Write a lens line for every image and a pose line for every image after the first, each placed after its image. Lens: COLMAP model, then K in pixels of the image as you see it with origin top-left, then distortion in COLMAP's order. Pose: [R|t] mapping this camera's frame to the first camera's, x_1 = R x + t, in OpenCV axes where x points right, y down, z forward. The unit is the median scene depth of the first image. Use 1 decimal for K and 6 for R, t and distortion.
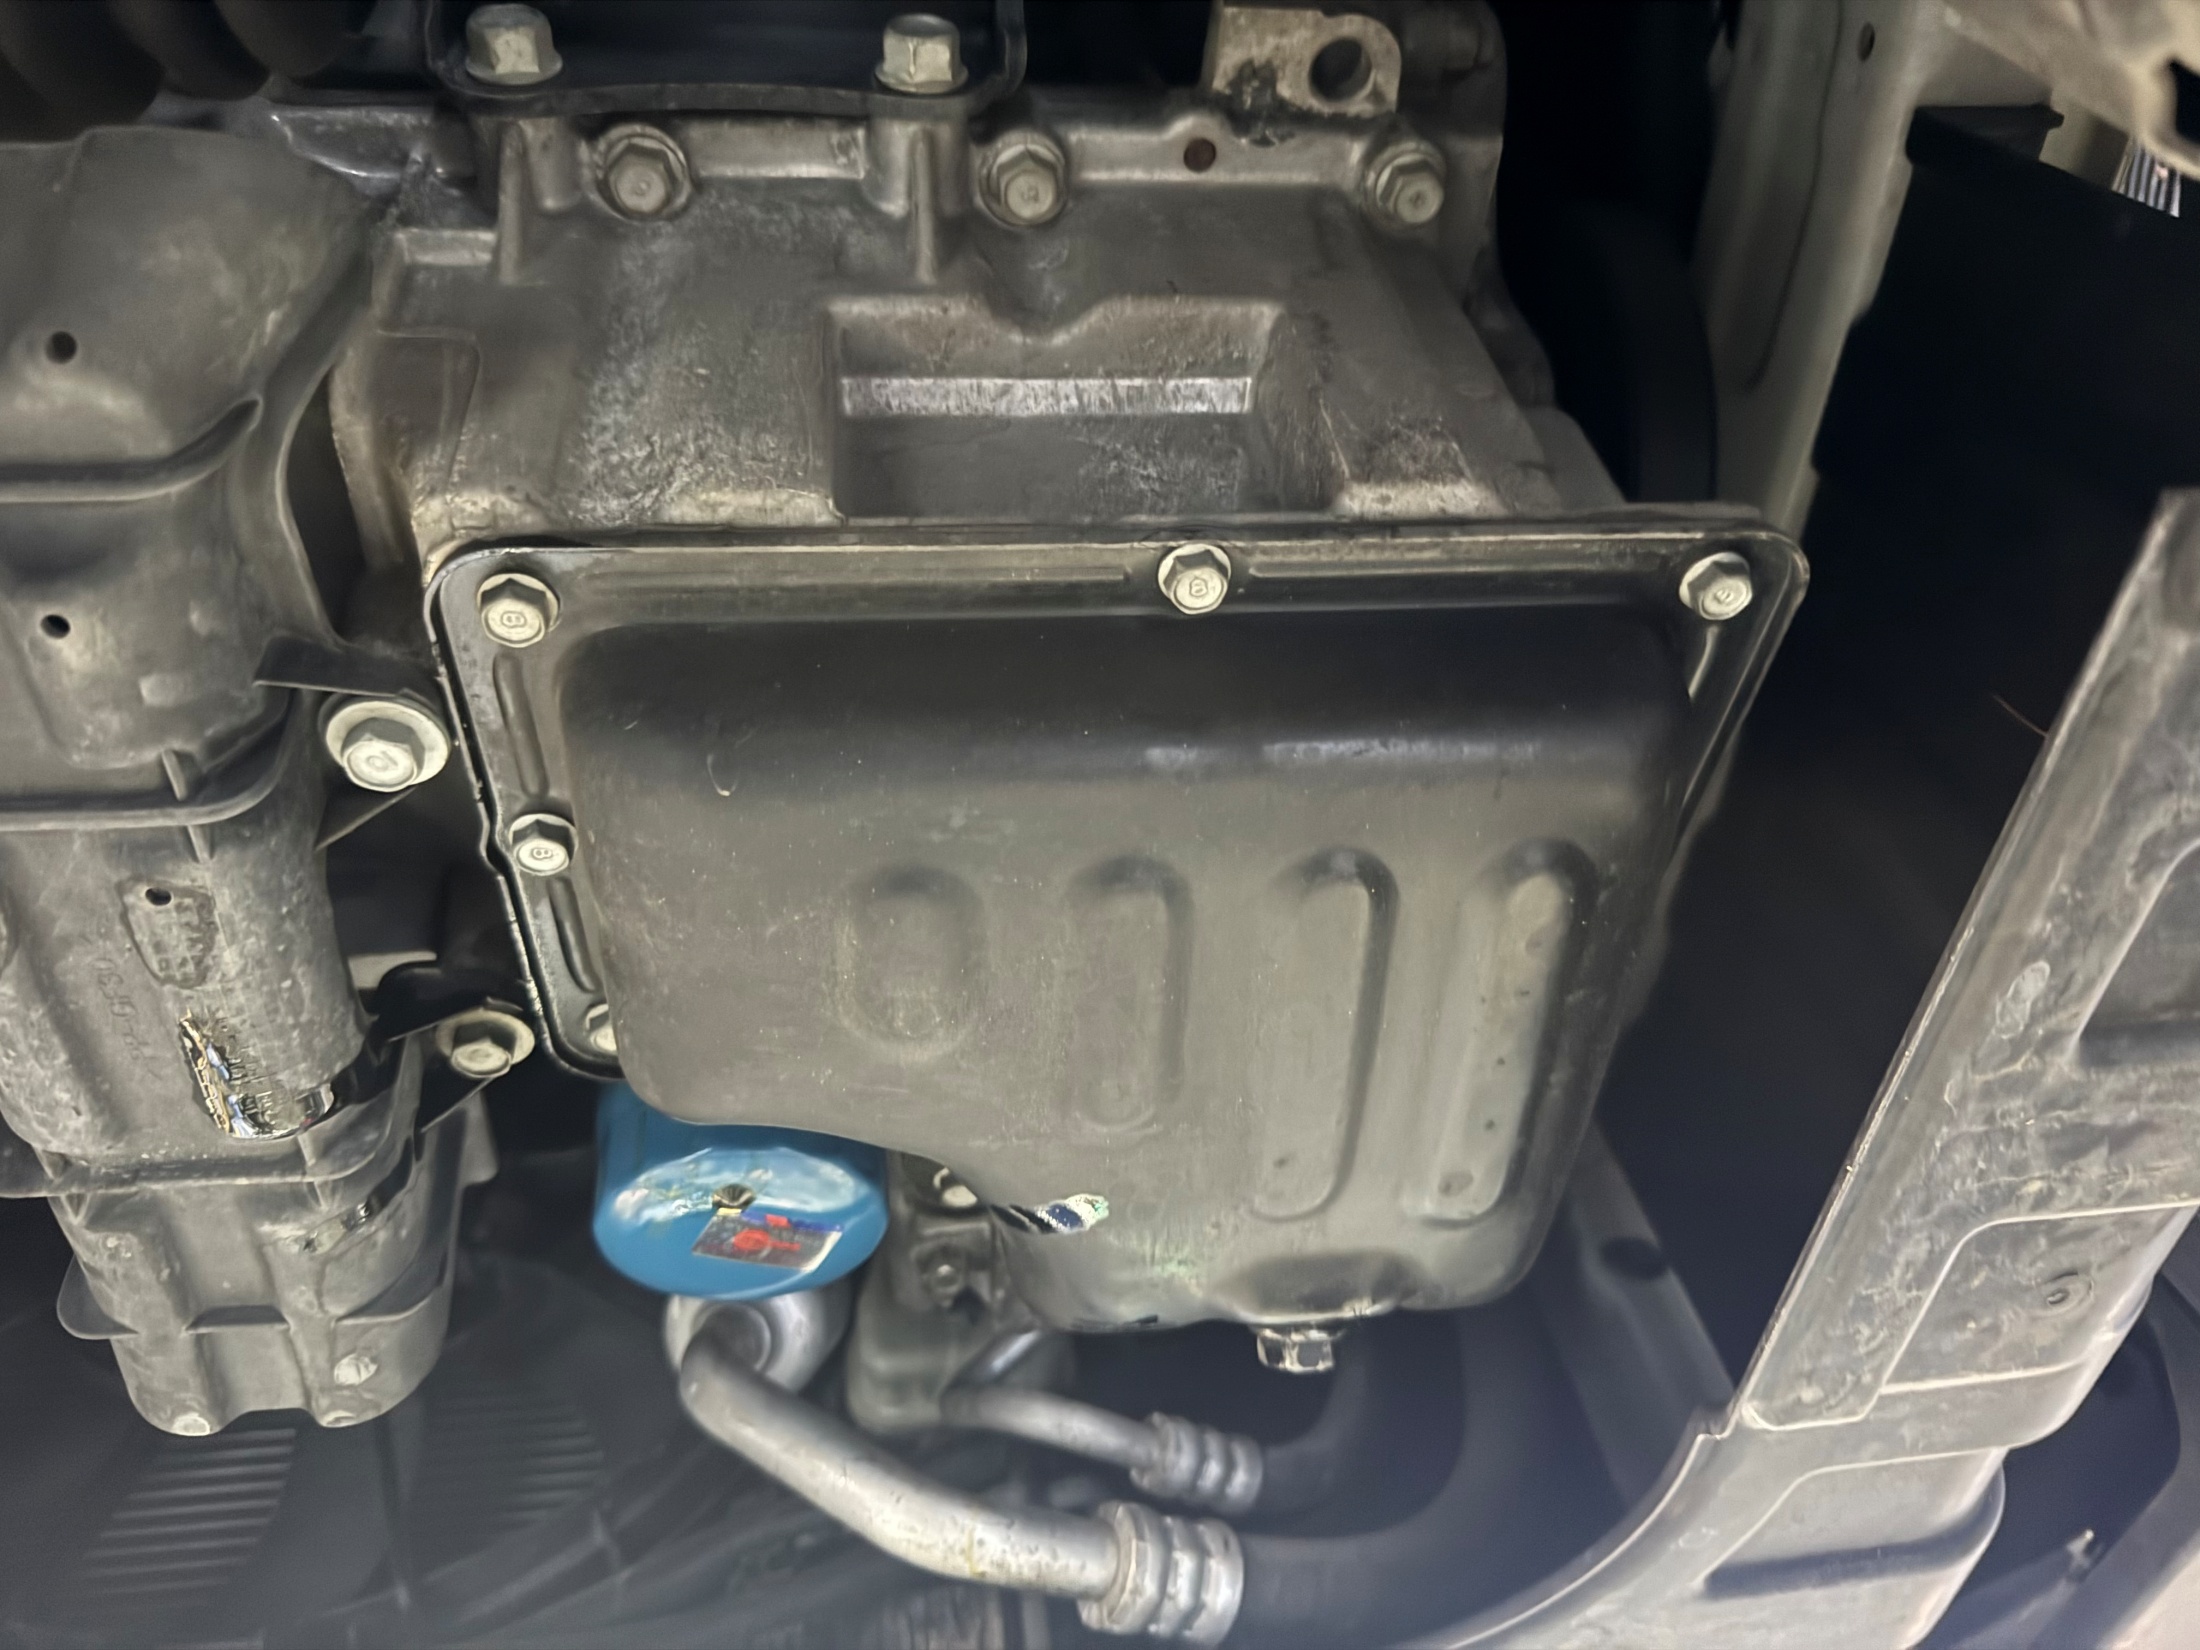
lens RADIAL K [[1625.4, 0, 1096.2], [0, 1625.4, 817.1], [0, 0, 1]] dist [0.051841, -0.062458]
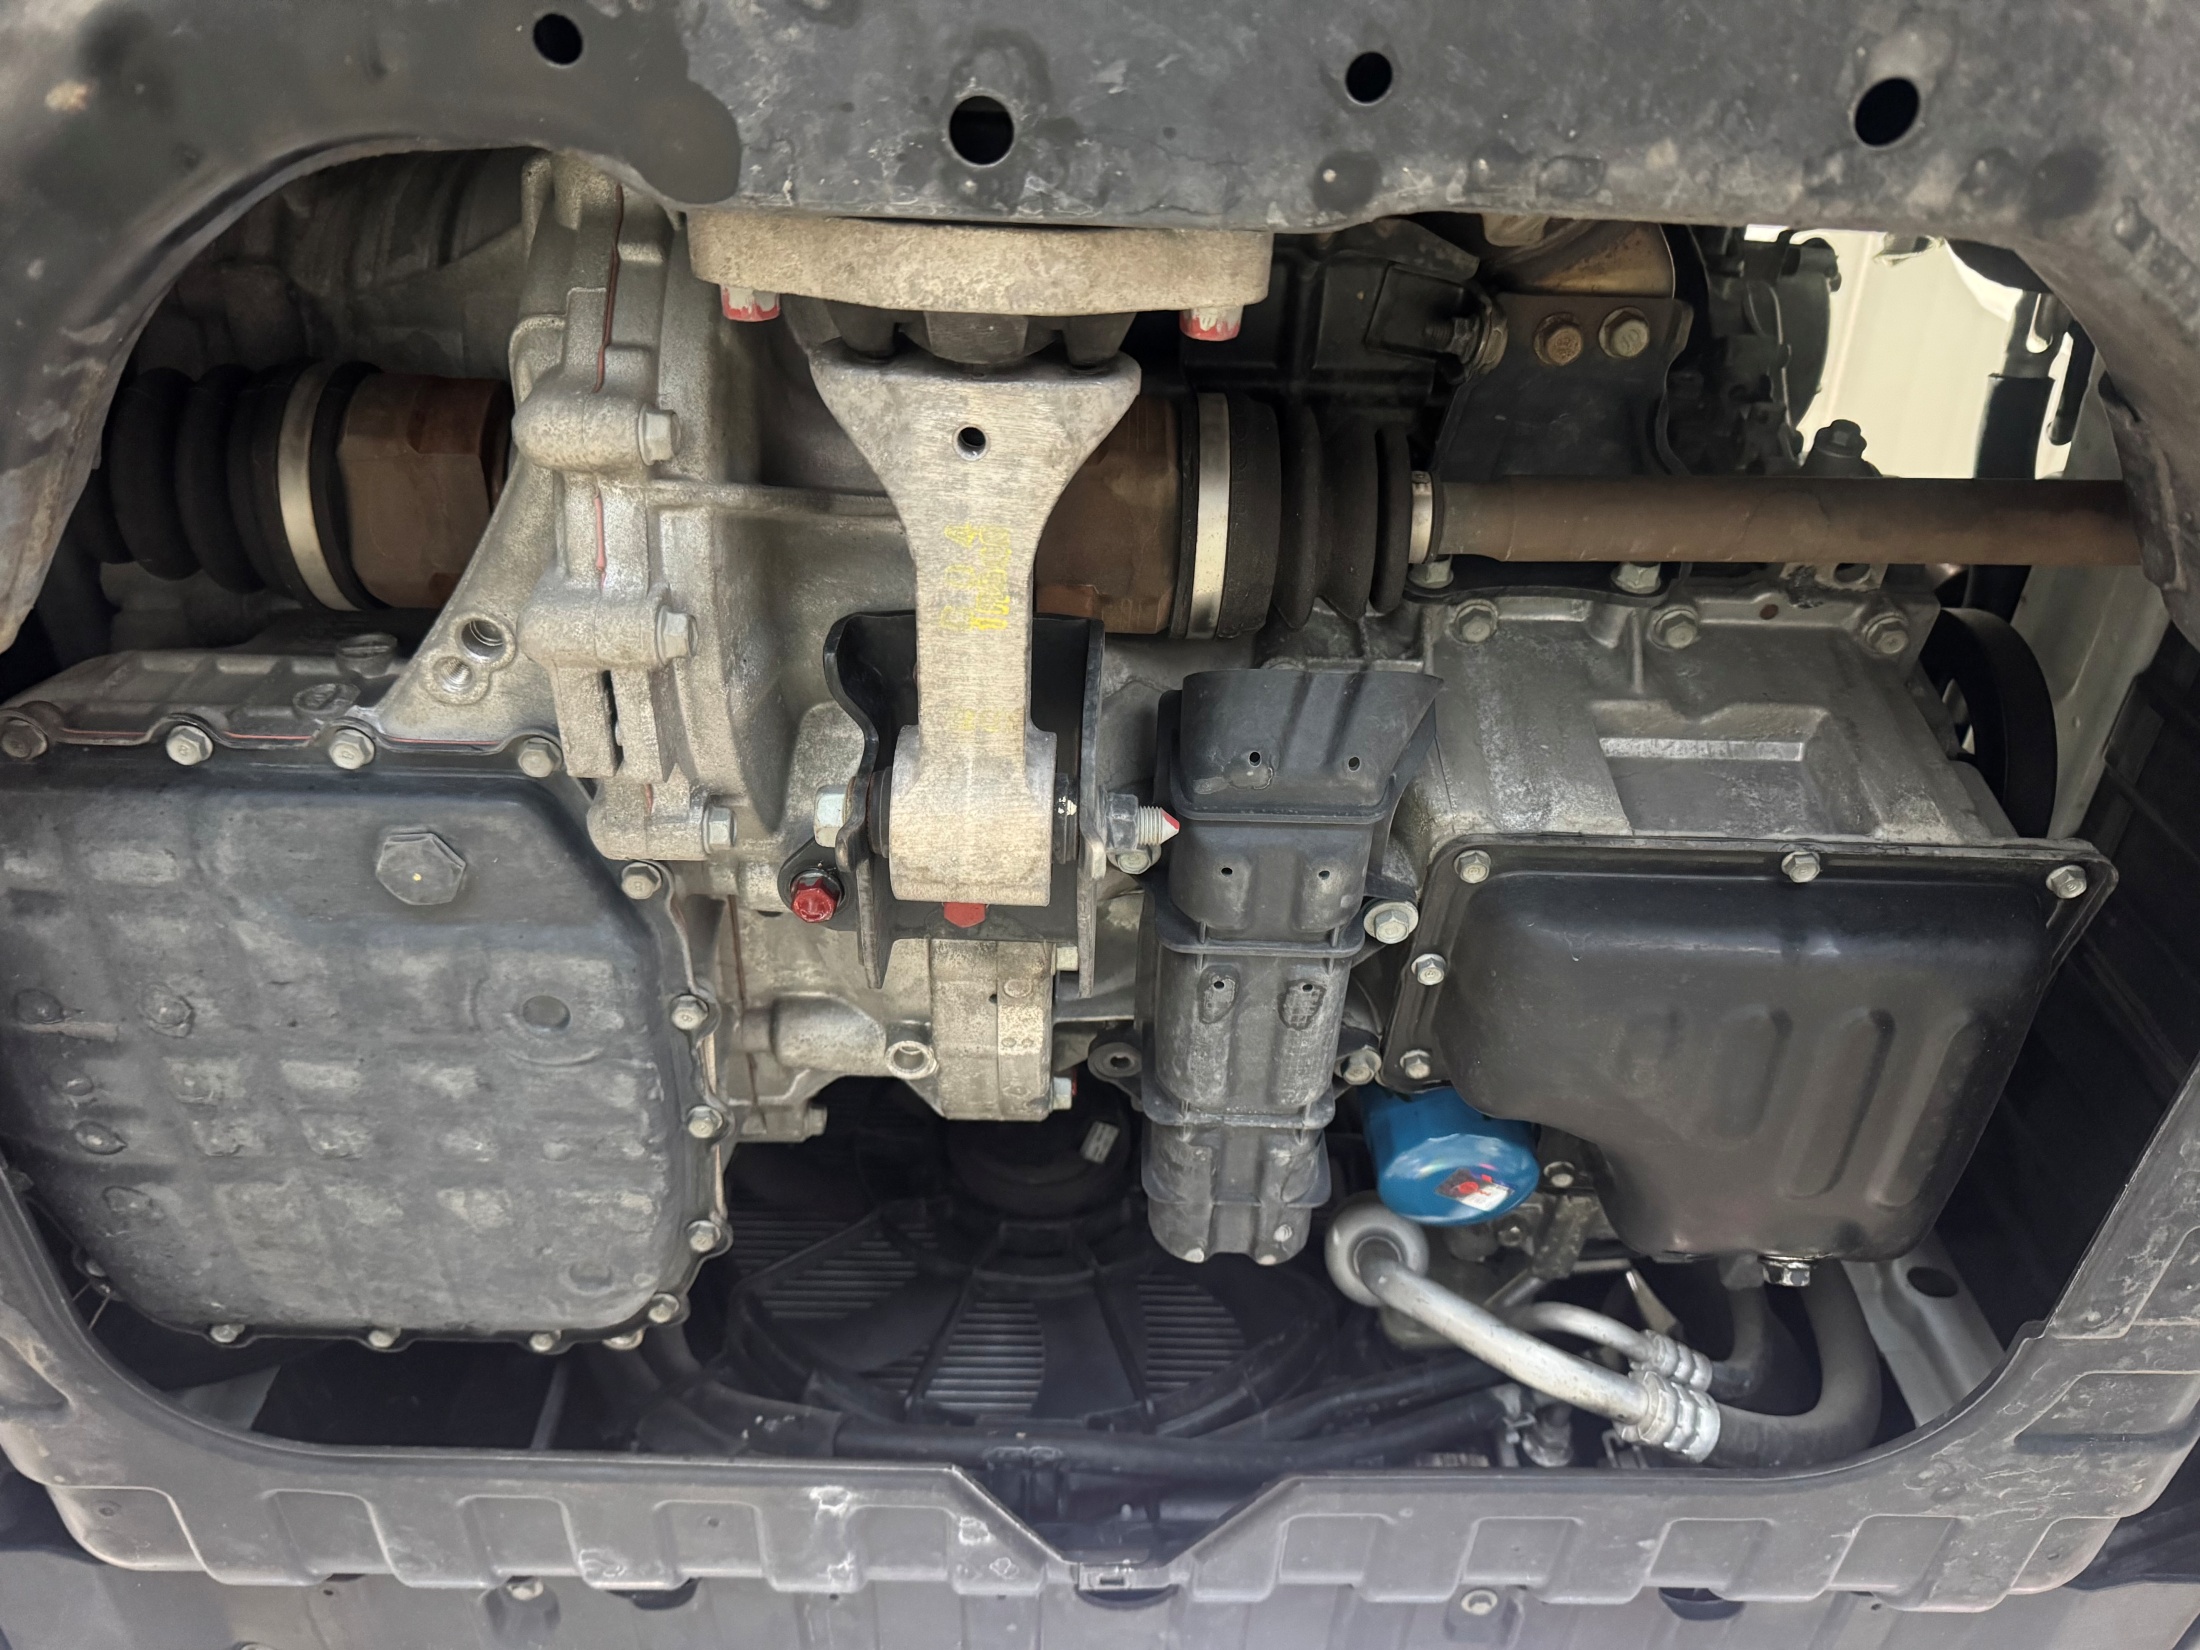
lens RADIAL K [[1625.4, 0, 1104.9], [0, 1625.4, 836.4], [0, 0, 1]] dist [0.051841, -0.062458]
pose [[0.992690, 0.056440, -0.106680, -0.488473], [-0.059412, 0.997923, -0.024887, -0.066404], [0.105054, 0.031043, 0.993982, -0.939935]]
